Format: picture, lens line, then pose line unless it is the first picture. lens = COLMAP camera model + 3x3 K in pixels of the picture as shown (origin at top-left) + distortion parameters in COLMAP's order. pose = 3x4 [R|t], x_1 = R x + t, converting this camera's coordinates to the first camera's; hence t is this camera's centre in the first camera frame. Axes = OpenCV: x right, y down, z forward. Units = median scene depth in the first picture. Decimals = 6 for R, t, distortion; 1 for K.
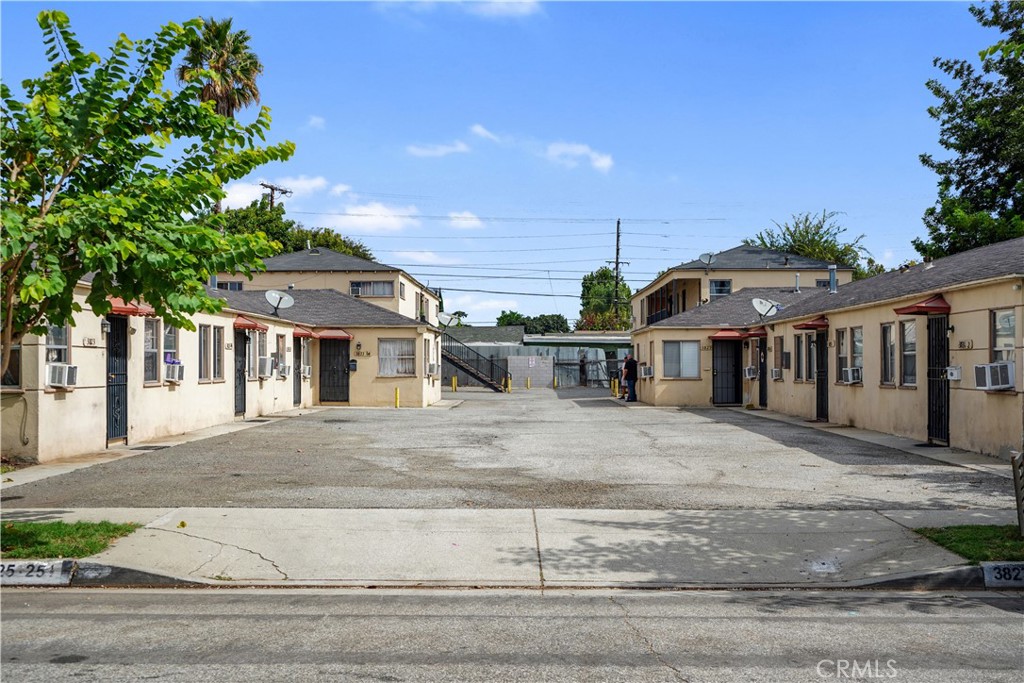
lens RADIAL K [[1142.7, 0, 512.0], [0, 1142.7, 341.5], [0, 0, 1]] dist [-0.005651, -0.015479]
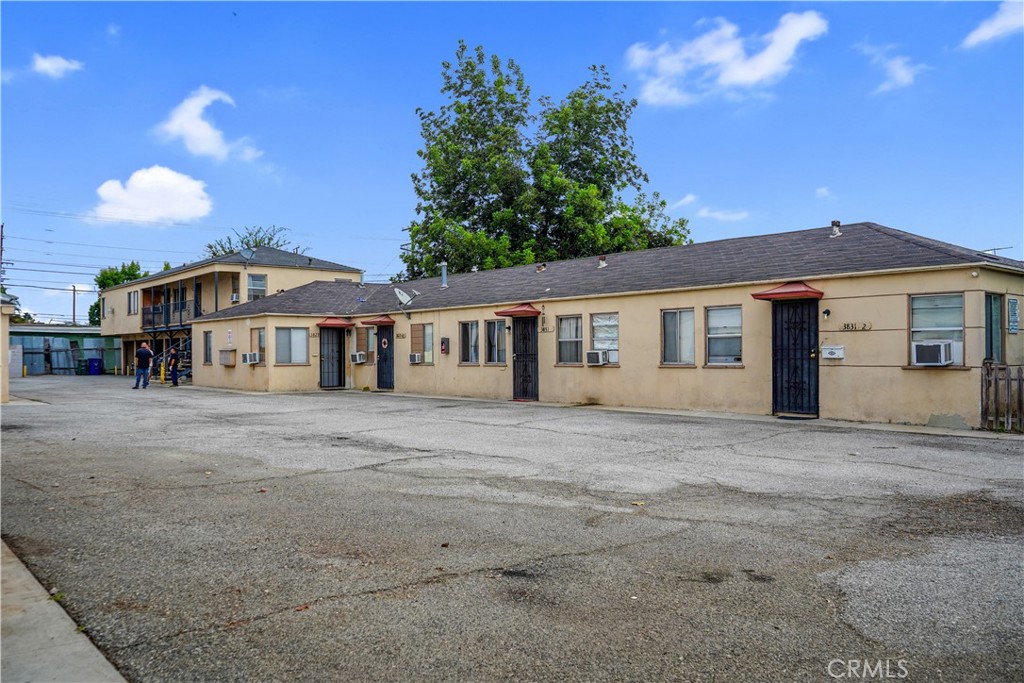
lens RADIAL K [[823.7, 0, 512.0], [0, 823.7, 341.5], [0, 0, 1]] dist [-0.039869, 0.007044]
pose [[0.752232, 0.007344, 0.658857, -0.286421], [-0.009417, 0.999956, -0.000395, 0.015764], [-0.658831, -0.005907, 0.752268, 0.463944]]
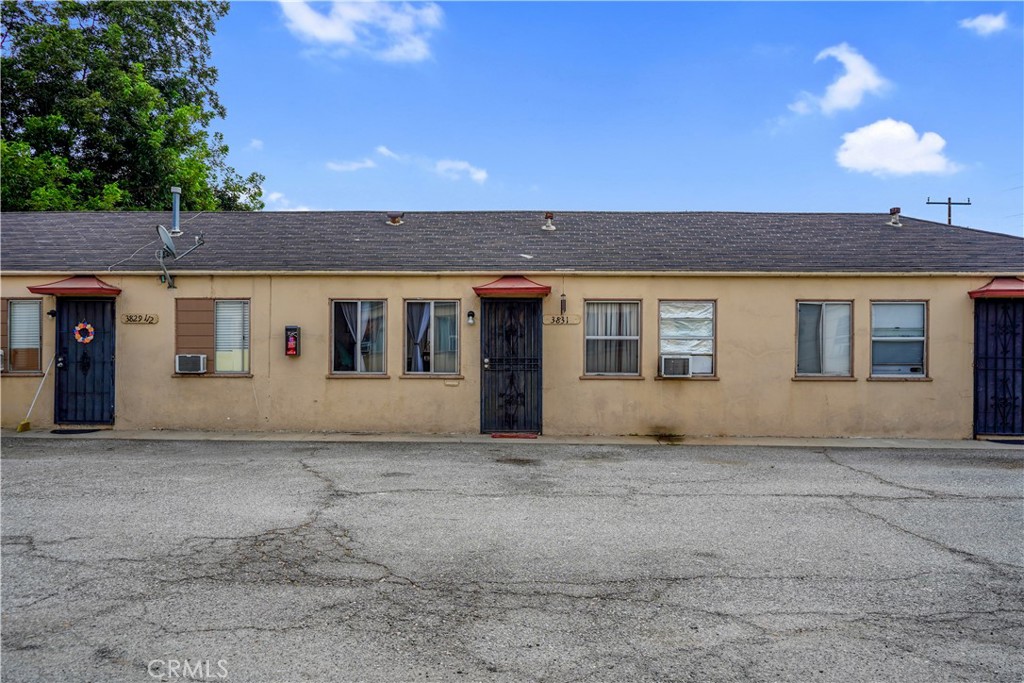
lens RADIAL K [[846.1, 0, 511.9], [0, 846.1, 359.9], [0, 0, 1]] dist [-0.008190, -0.003231]
pose [[0.008313, -0.000374, 0.999965, -0.246714], [-0.027471, 0.999622, 0.000602, 0.028926], [-0.999588, -0.027475, 0.008299, 1.110393]]
